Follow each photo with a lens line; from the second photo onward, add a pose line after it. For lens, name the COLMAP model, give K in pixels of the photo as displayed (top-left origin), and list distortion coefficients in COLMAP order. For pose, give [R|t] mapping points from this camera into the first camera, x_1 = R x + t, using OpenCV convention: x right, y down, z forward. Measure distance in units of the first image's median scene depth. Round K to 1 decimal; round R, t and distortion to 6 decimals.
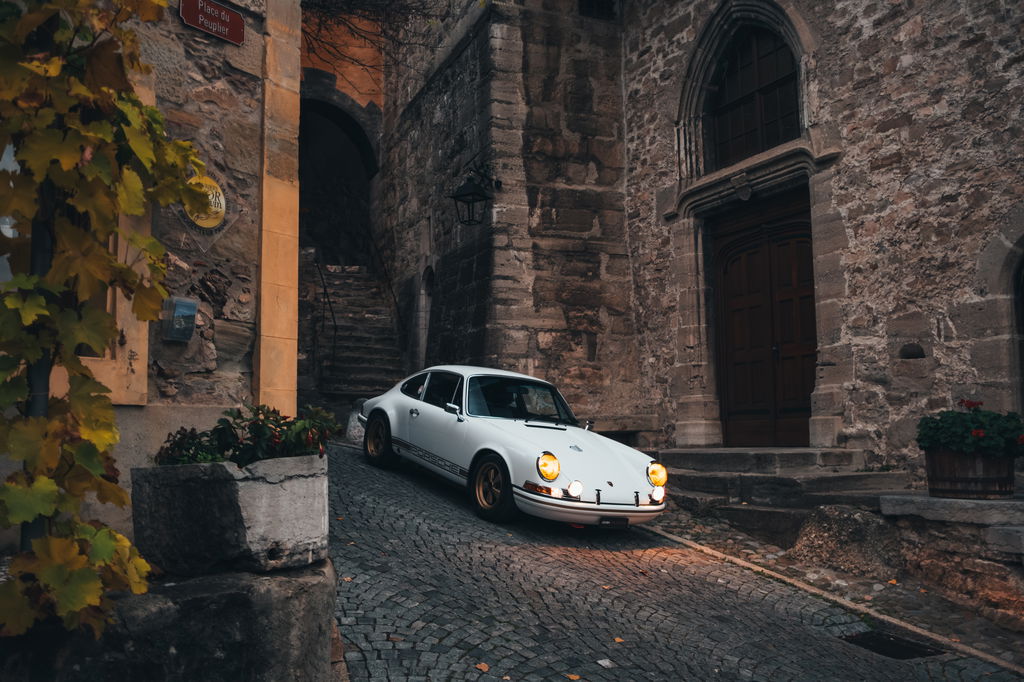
lens RADIAL K [[976.9, 0, 516.6], [0, 976.9, 346.2], [0, 0, 1]] dist [-0.069260, 0.175846]
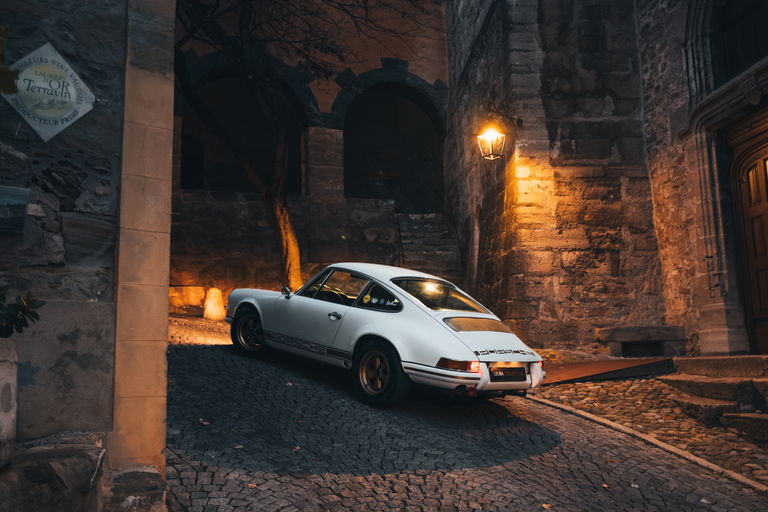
lens RADIAL K [[732.6, 0, 387.5], [0, 732.6, 259.9], [0, 0, 1]] dist [-0.069260, 0.175846]
pose [[0.951570, -0.052515, -0.302912, 0.105182], [0.039525, 0.998023, -0.048860, 0.033811], [0.304879, 0.034521, 0.951765, 0.202857]]
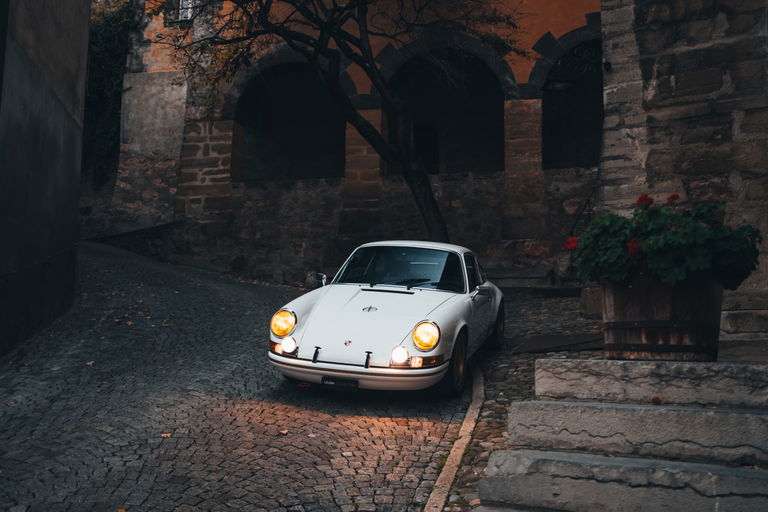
lens RADIAL K [[767.1, 0, 405.1], [0, 767.1, 257.7], [0, 0, 1]] dist [-0.075120, 0.186751]
pose [[0.653050, -0.085013, -0.752528, 0.524230], [0.055182, 0.996380, -0.064674, 0.084522], [0.755302, 0.000709, 0.655377, 0.429628]]
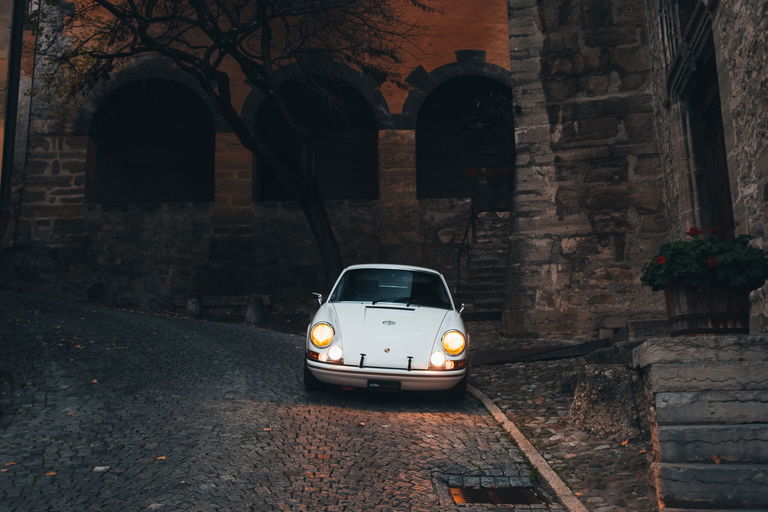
lens RADIAL K [[856.4, 0, 391.0], [0, 856.4, 243.9], [0, 0, 1]] dist [-0.074464, 0.189147]
pose [[0.822159, -0.116520, -0.557205, 0.484318], [0.069631, 0.992062, -0.104714, 0.094717], [0.564983, 0.047293, 0.823746, 0.172136]]
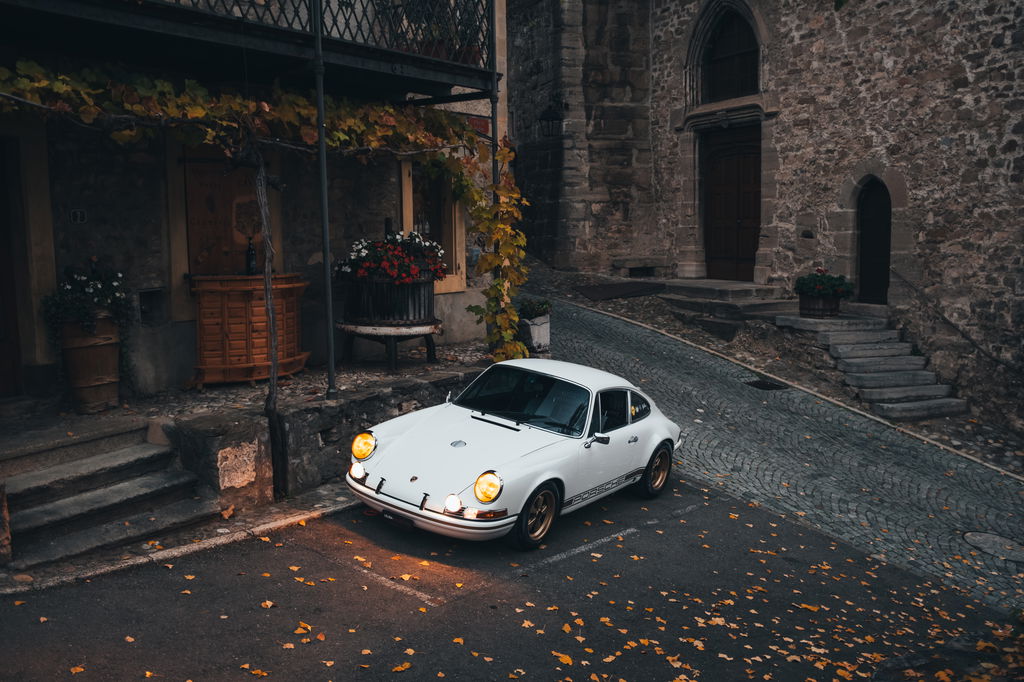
lens RADIAL K [[976.9, 0, 516.6], [0, 976.9, 346.2], [0, 0, 1]] dist [-0.069260, 0.175846]
pose [[0.999838, 0.000124, -0.018018, -0.088146], [0.003782, 0.976267, 0.216535, -0.163466], [0.017617, -0.216568, 0.976108, -0.721342]]
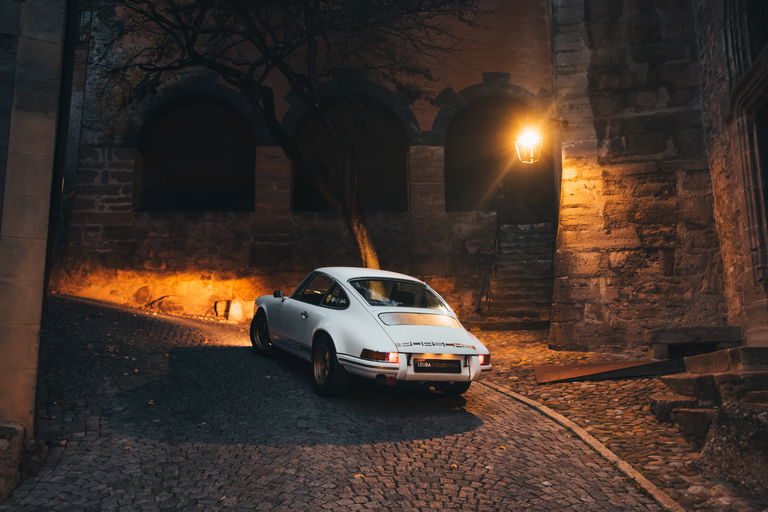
lens RADIAL K [[732.6, 0, 387.5], [0, 732.6, 259.9], [0, 0, 1]] dist [-0.069260, 0.175846]
pose [[0.823941, -0.097769, -0.558178, 0.333878], [0.055729, 0.994209, -0.091881, 0.067071], [0.563929, 0.044598, 0.824618, 0.264548]]
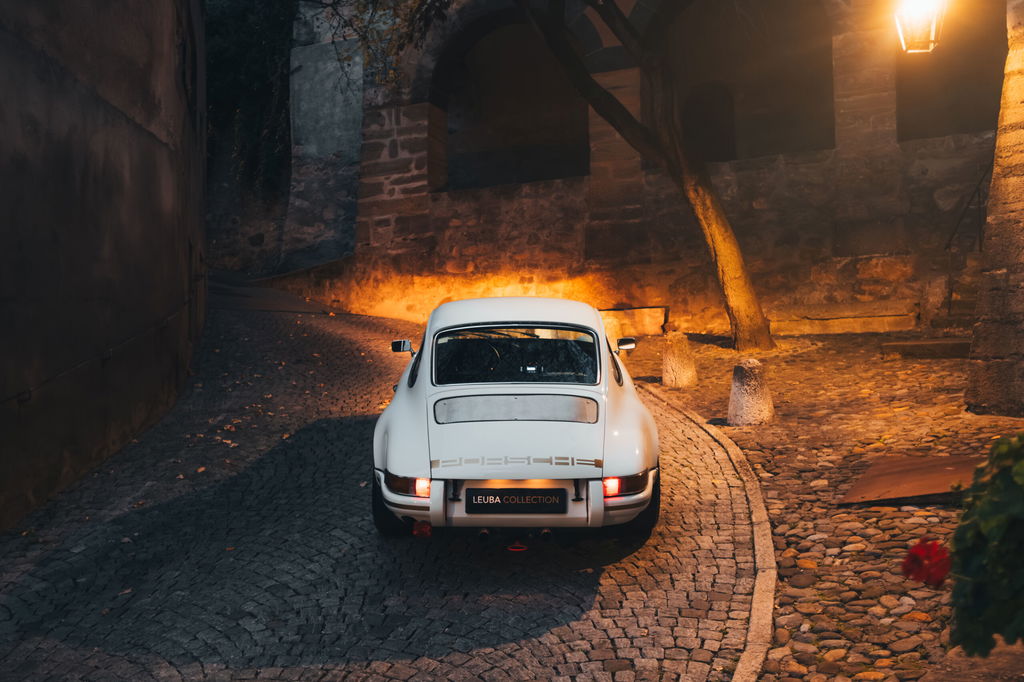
lens RADIAL K [[1001.0, 0, 512.0], [0, 1001.0, 341.0], [0, 0, 1]] dist [-0.067145, 0.158895]
pose [[0.484206, -0.047469, -0.873665, 0.414221], [0.095106, 0.995466, -0.001377, 0.029747], [0.869770, -0.082424, 0.486525, 0.587820]]
